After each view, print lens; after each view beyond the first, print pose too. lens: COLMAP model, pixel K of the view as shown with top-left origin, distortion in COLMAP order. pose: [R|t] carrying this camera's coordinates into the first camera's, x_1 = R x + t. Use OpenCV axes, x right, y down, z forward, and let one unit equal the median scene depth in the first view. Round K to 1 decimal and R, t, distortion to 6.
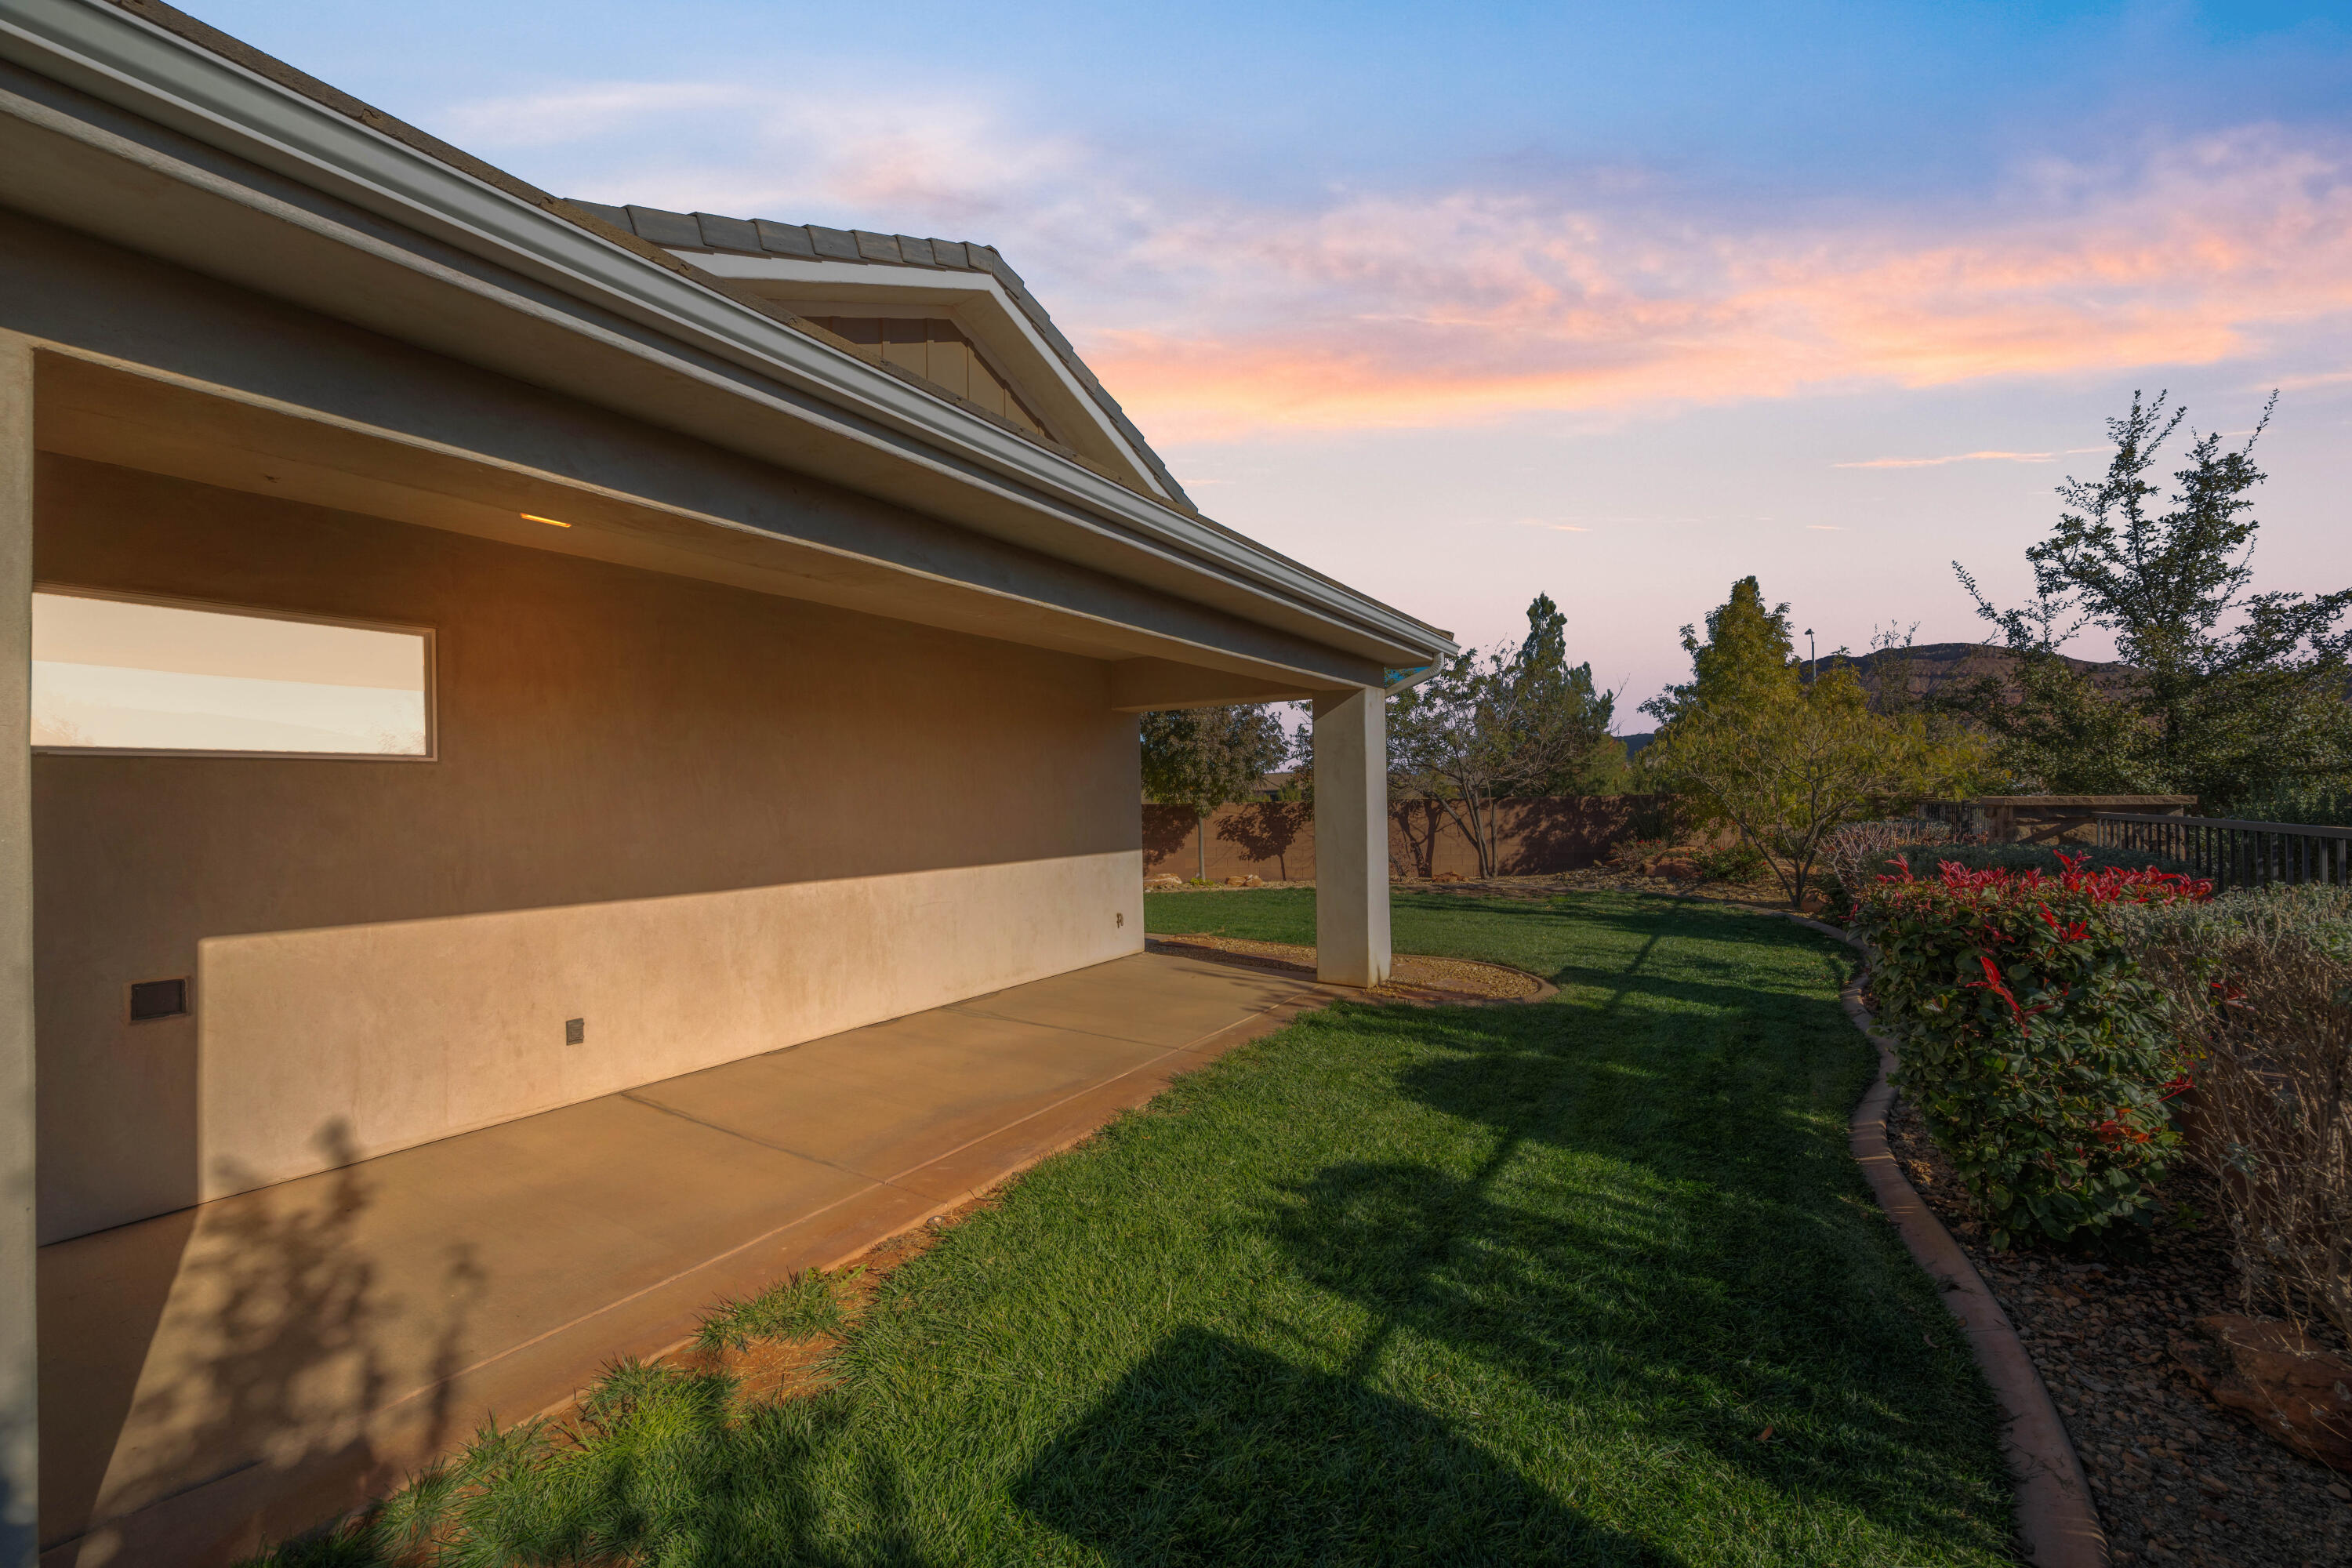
lens RADIAL K [[921.1, 0, 1171.5], [0, 921.1, 790.7], [0, 0, 1]] dist [0.000983, 0.000290]
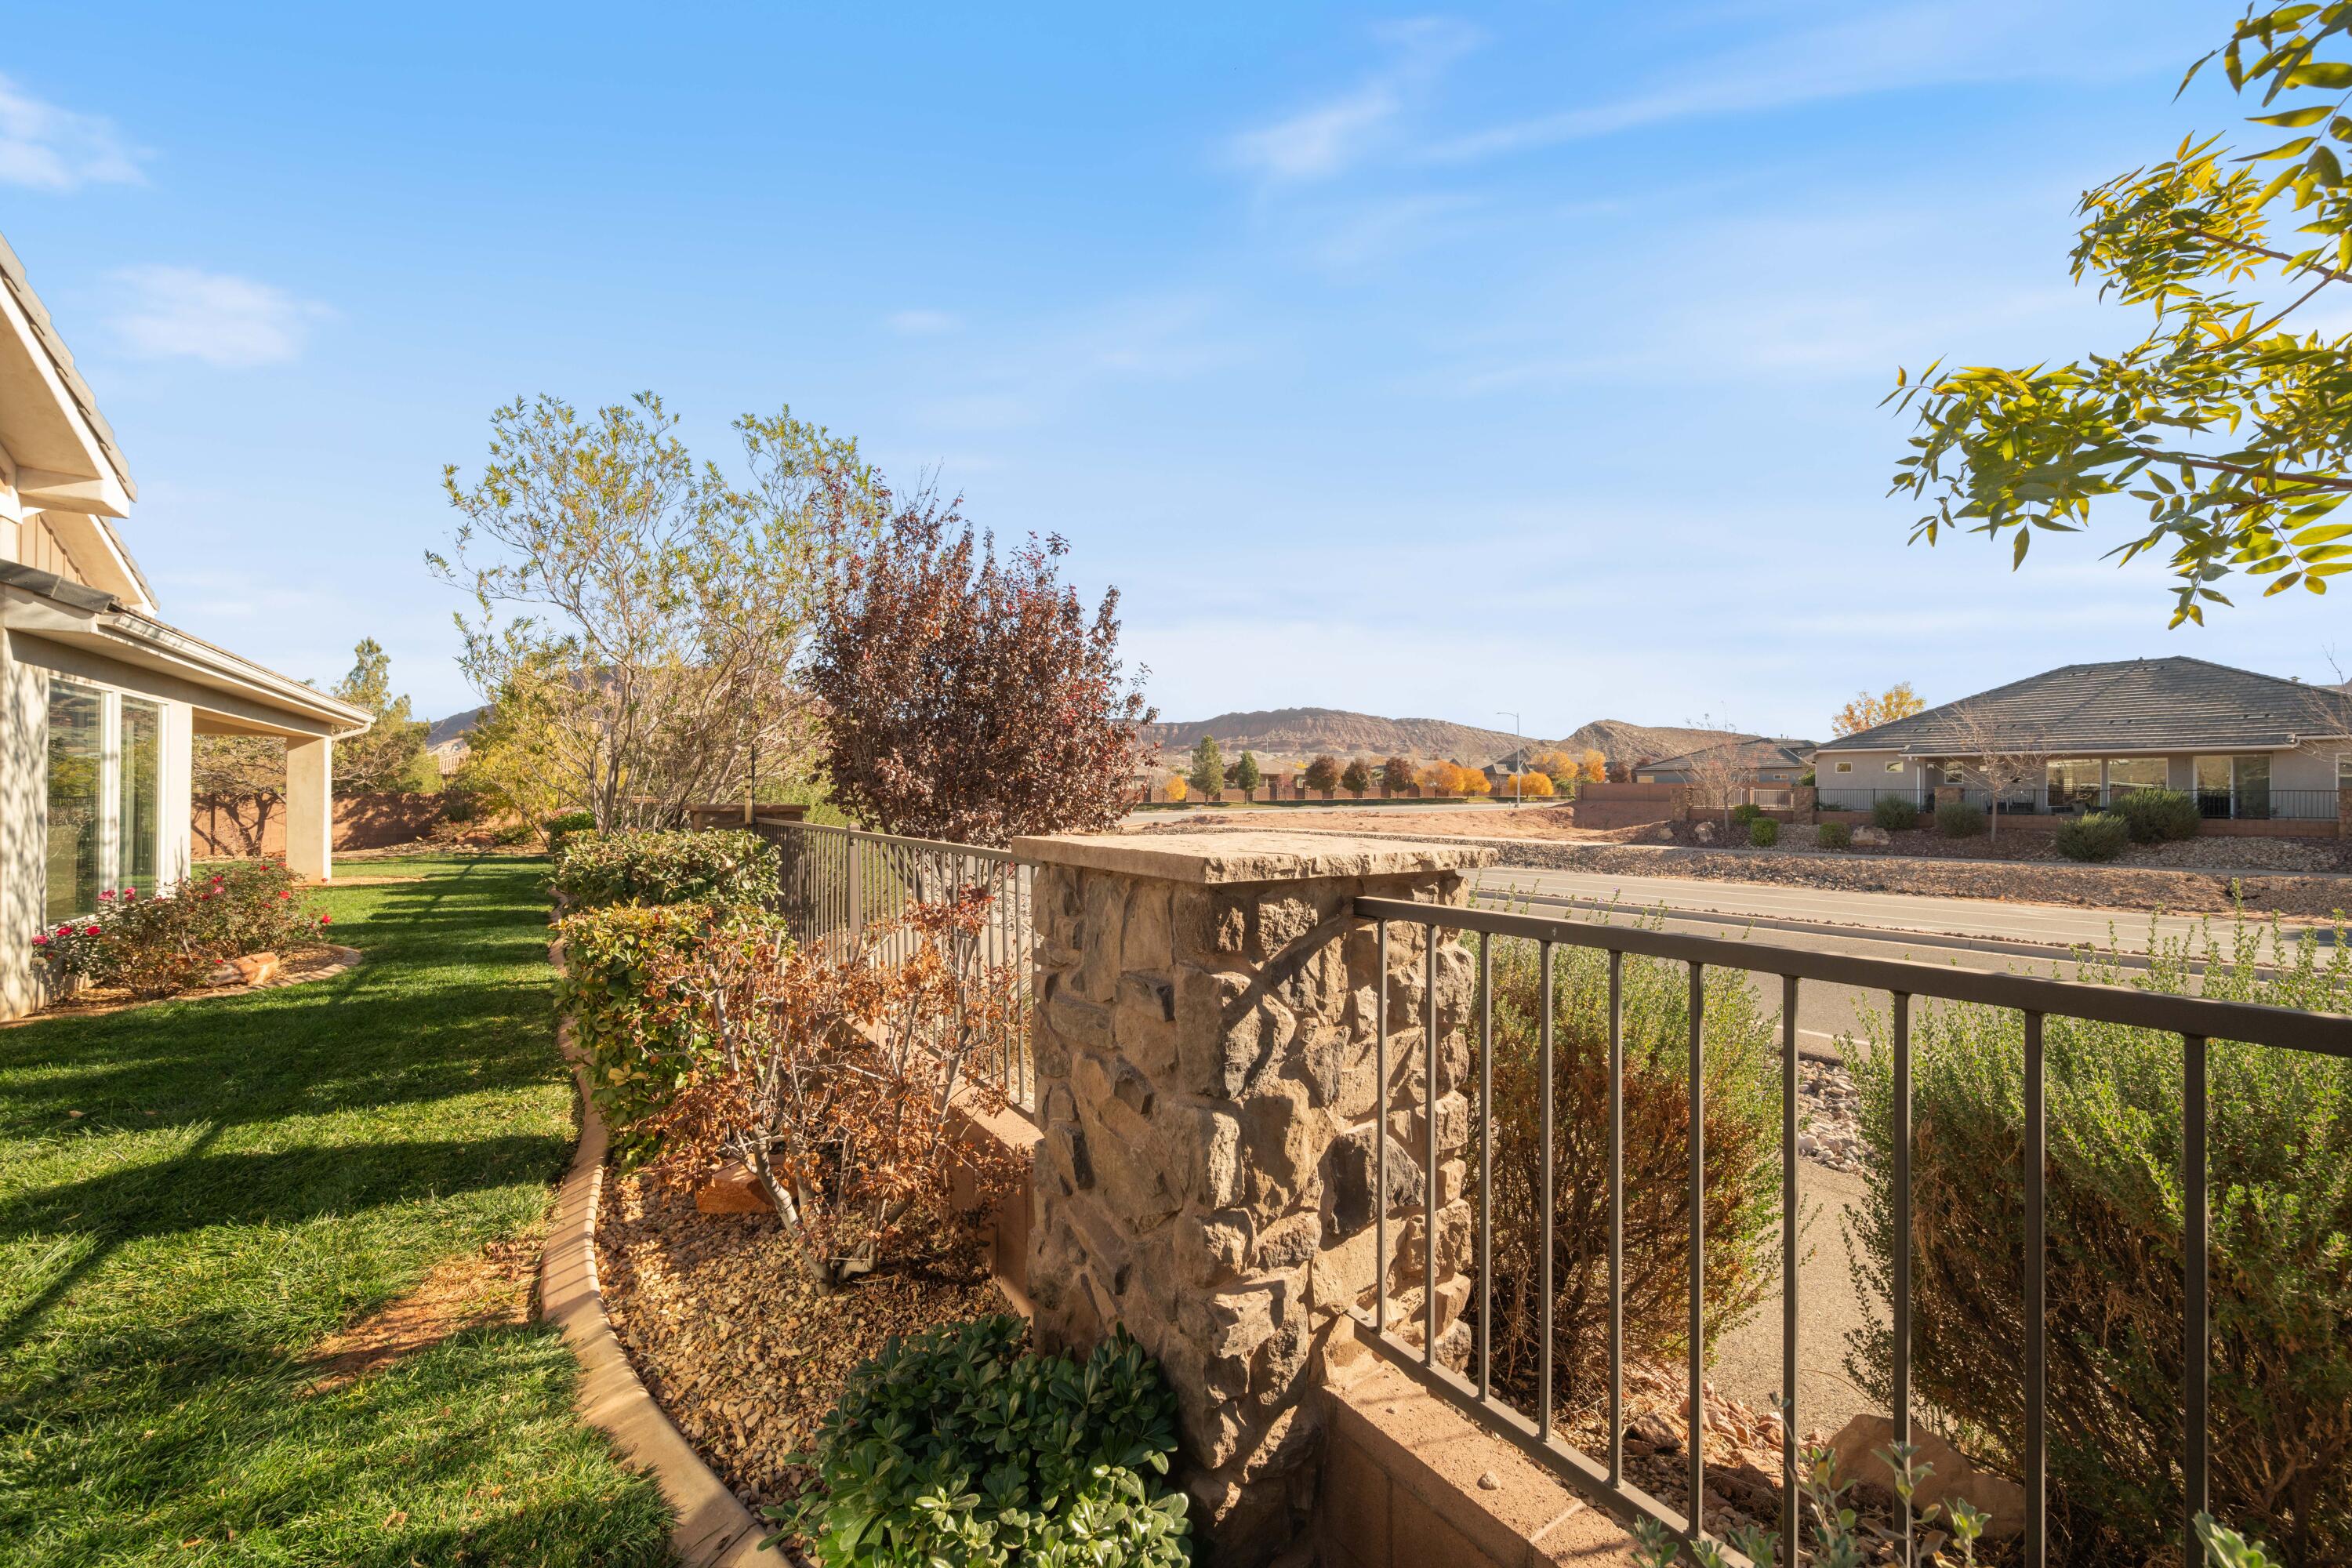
lens RADIAL K [[921.1, 0, 1171.5], [0, 921.1, 790.7], [0, 0, 1]] dist [0.000983, 0.000290]
pose [[0.397343, 0.020919, 0.917432, -0.385292], [-0.020928, 0.999687, -0.013731, -0.002454], [-0.917432, -0.013744, 0.397656, -0.641428]]
